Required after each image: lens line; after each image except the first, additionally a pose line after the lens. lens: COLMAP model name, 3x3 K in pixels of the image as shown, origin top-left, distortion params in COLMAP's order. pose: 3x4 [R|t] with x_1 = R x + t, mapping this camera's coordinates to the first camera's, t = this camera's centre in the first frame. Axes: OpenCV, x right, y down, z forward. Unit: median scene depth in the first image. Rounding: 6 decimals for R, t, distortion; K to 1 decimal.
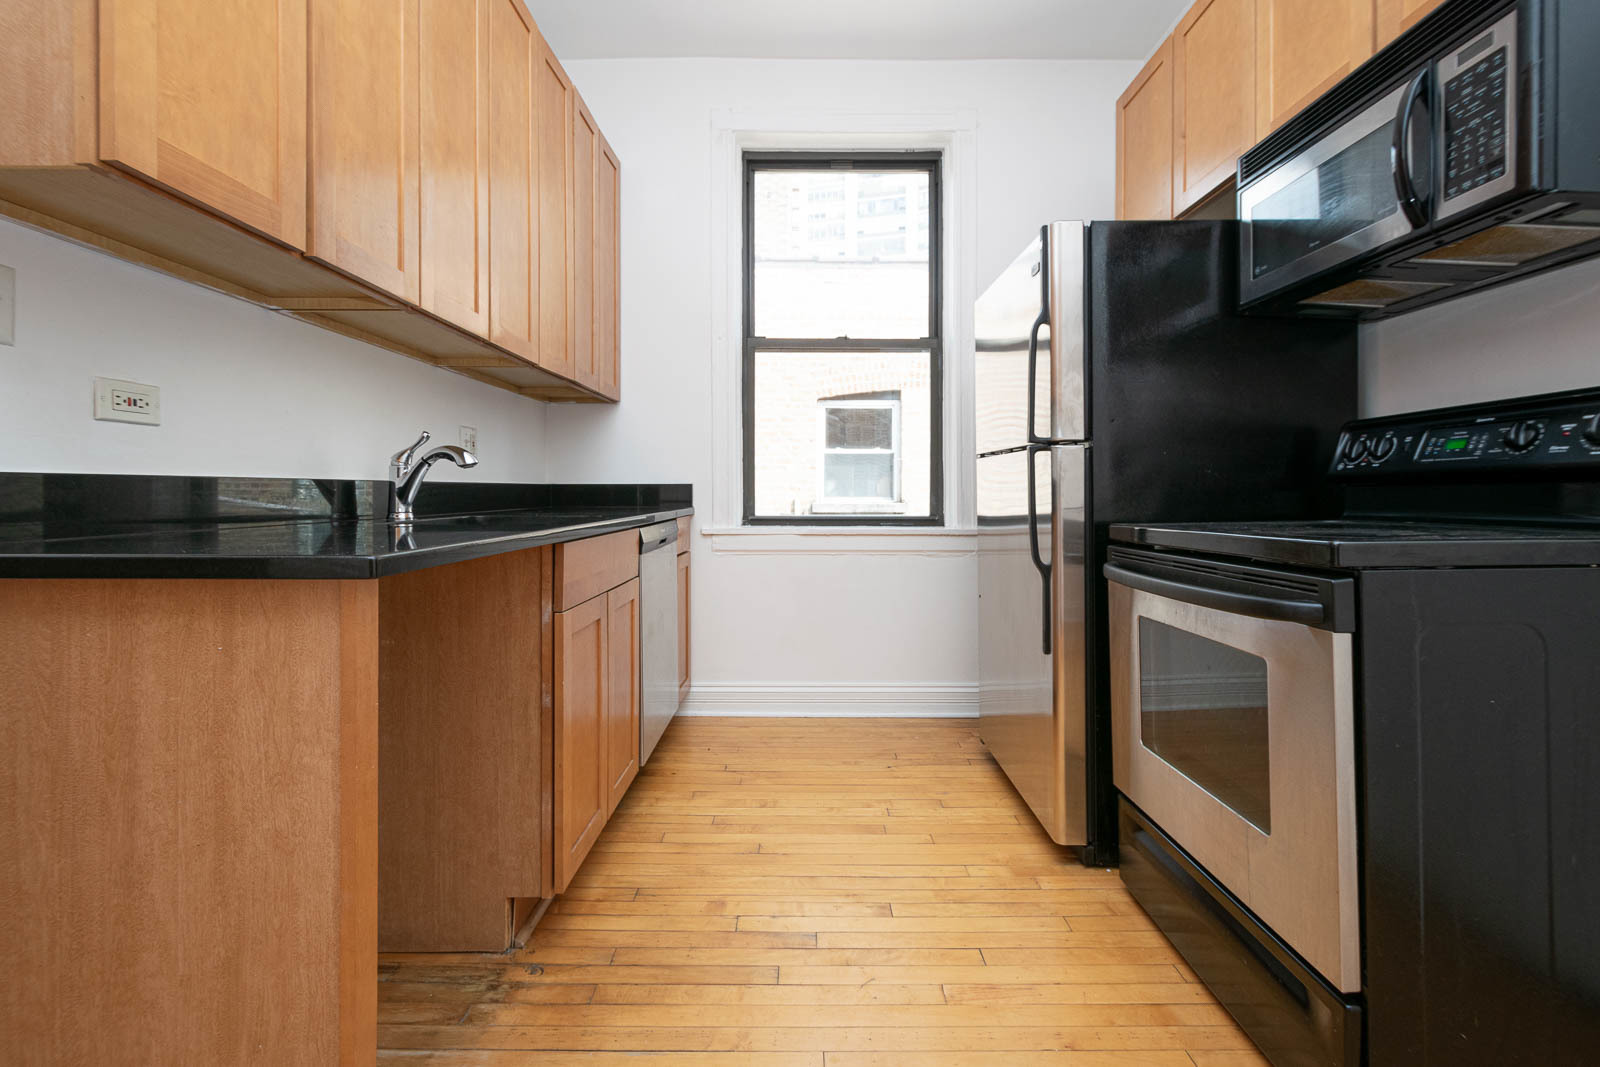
lens RADIAL K [[706.9, 0, 801.6], [0, 706.9, 496.8], [0, 0, 1]] dist [0.002788, 0.000132]
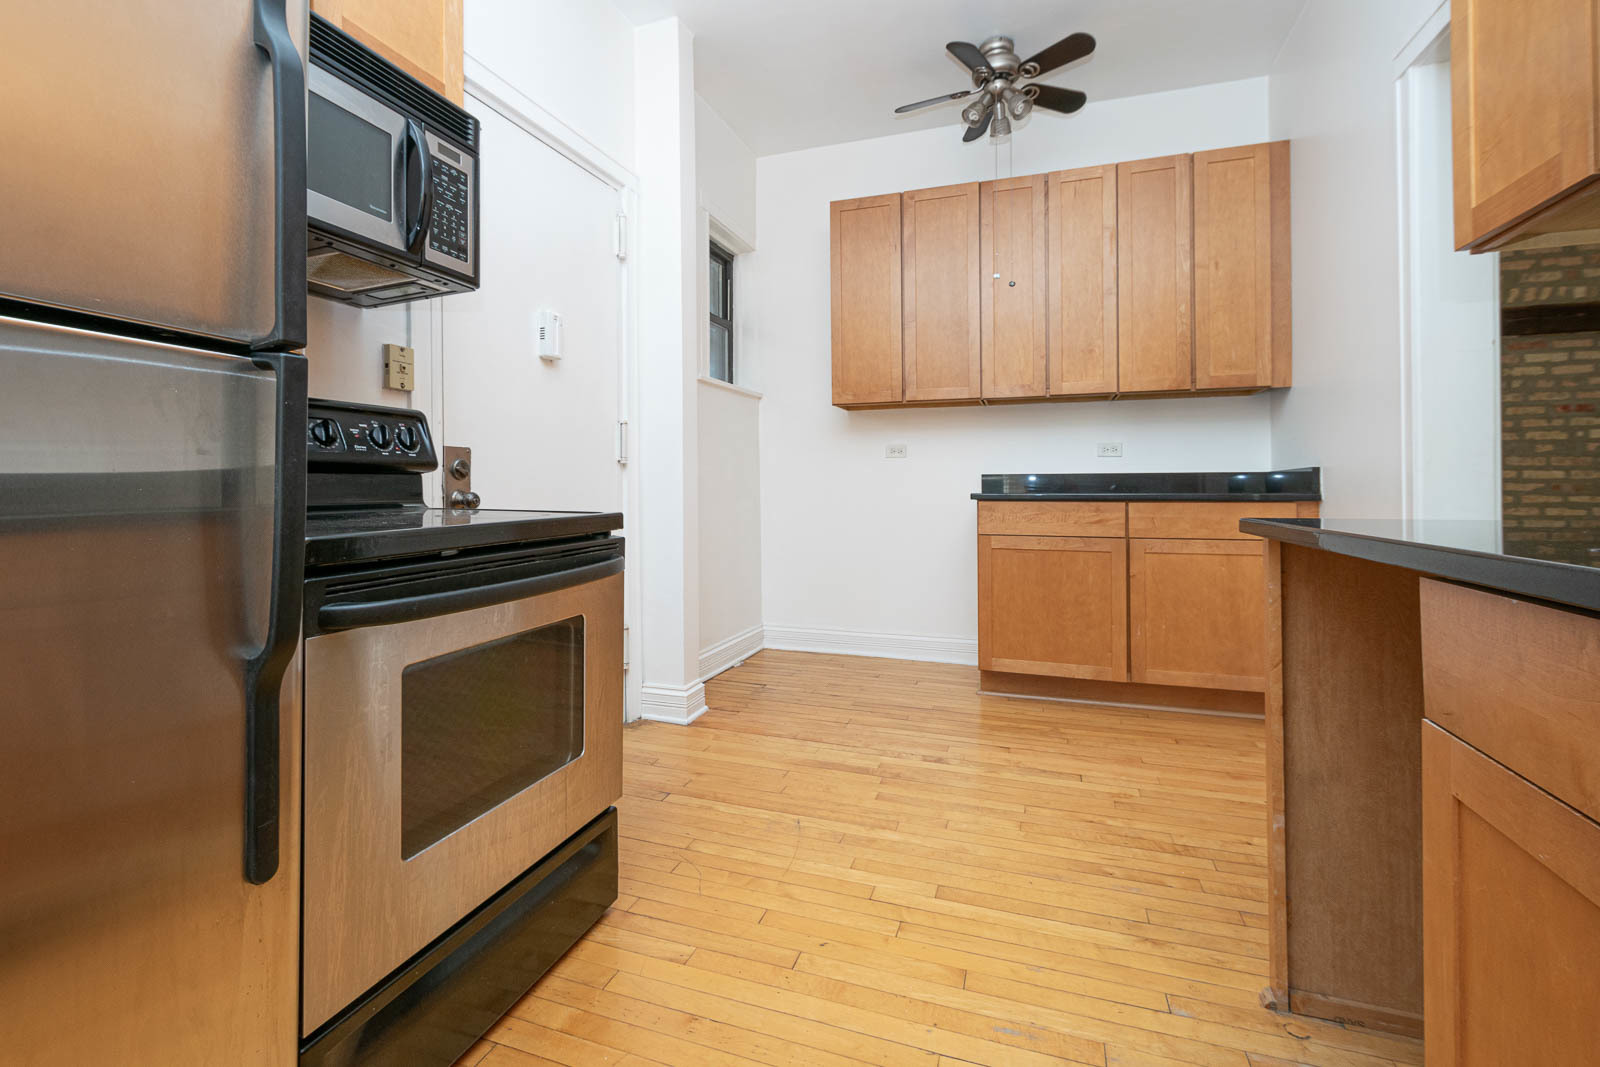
lens RADIAL K [[706.9, 0, 794.7], [0, 706.9, 482.0], [0, 0, 1]] dist [0.002788, 0.000132]
pose [[-0.943941, 0.005242, 0.330073, -0.049538], [0.005279, 0.999986, -0.000786, -0.000285], [-0.330072, 0.001001, -0.943955, 0.910282]]
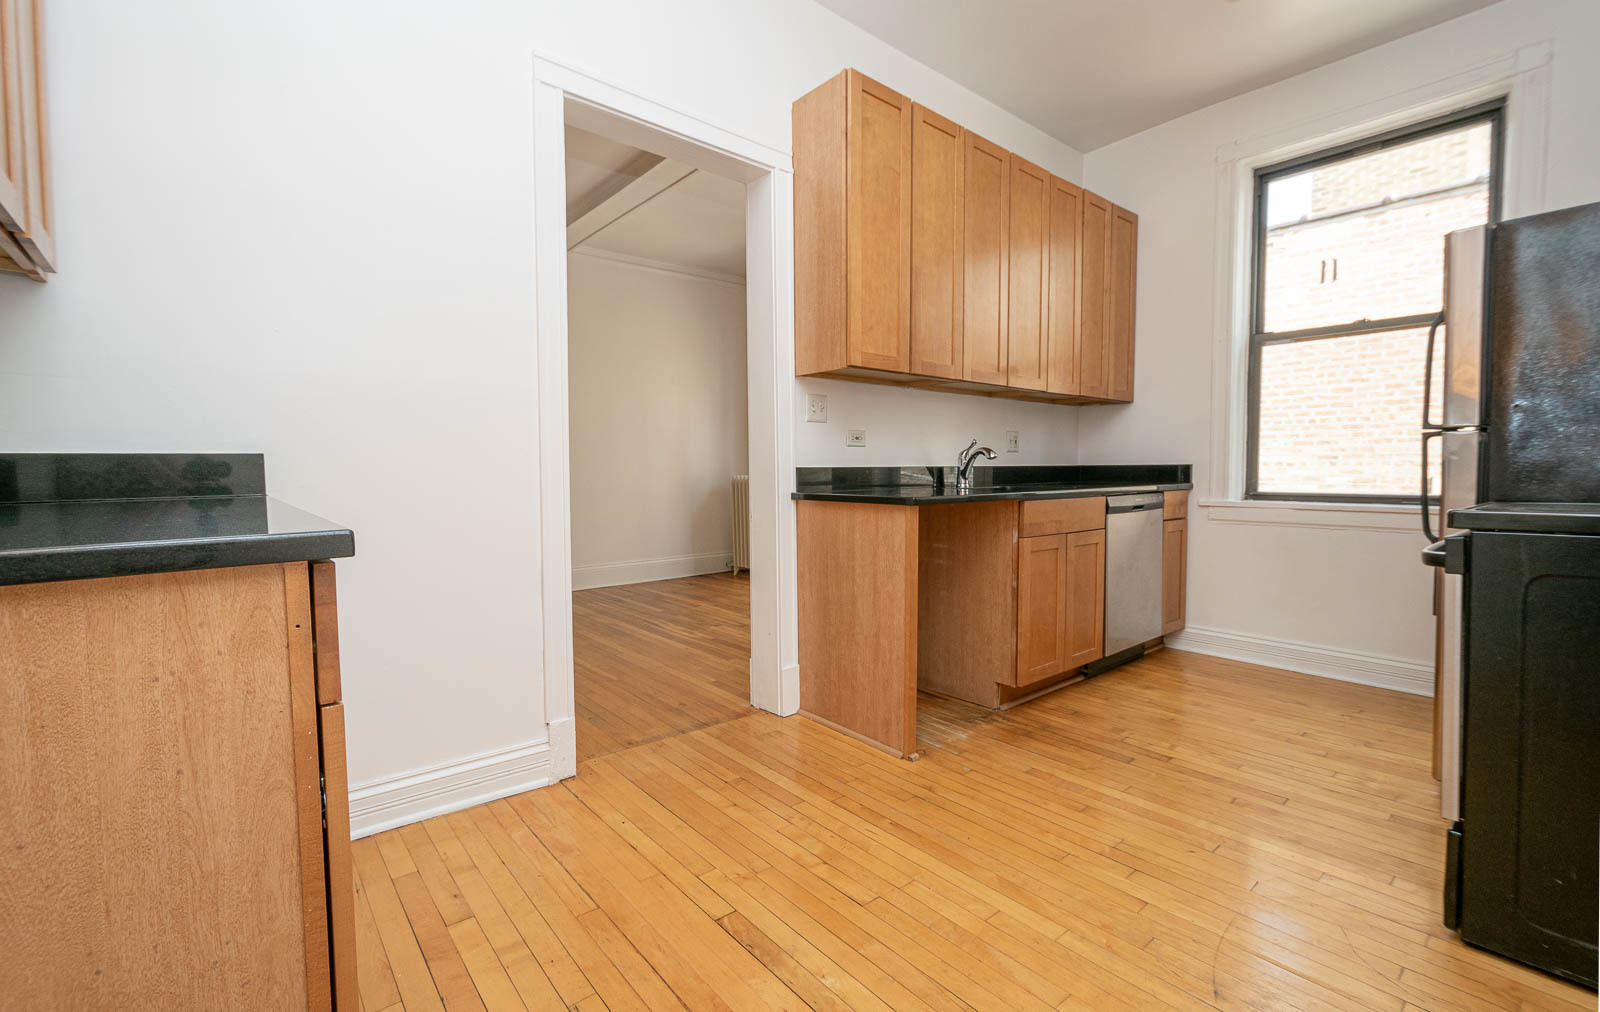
lens RADIAL K [[688.5, 0, 796.4], [0, 688.5, 504.5], [0, 0, 1]] dist [-0.000009, -0.000029]
pose [[0.649437, 0.036044, -0.759560, 0.528700], [-0.000509, 0.998896, 0.046966, -0.007739], [0.760415, -0.030115, 0.648739, -0.512426]]
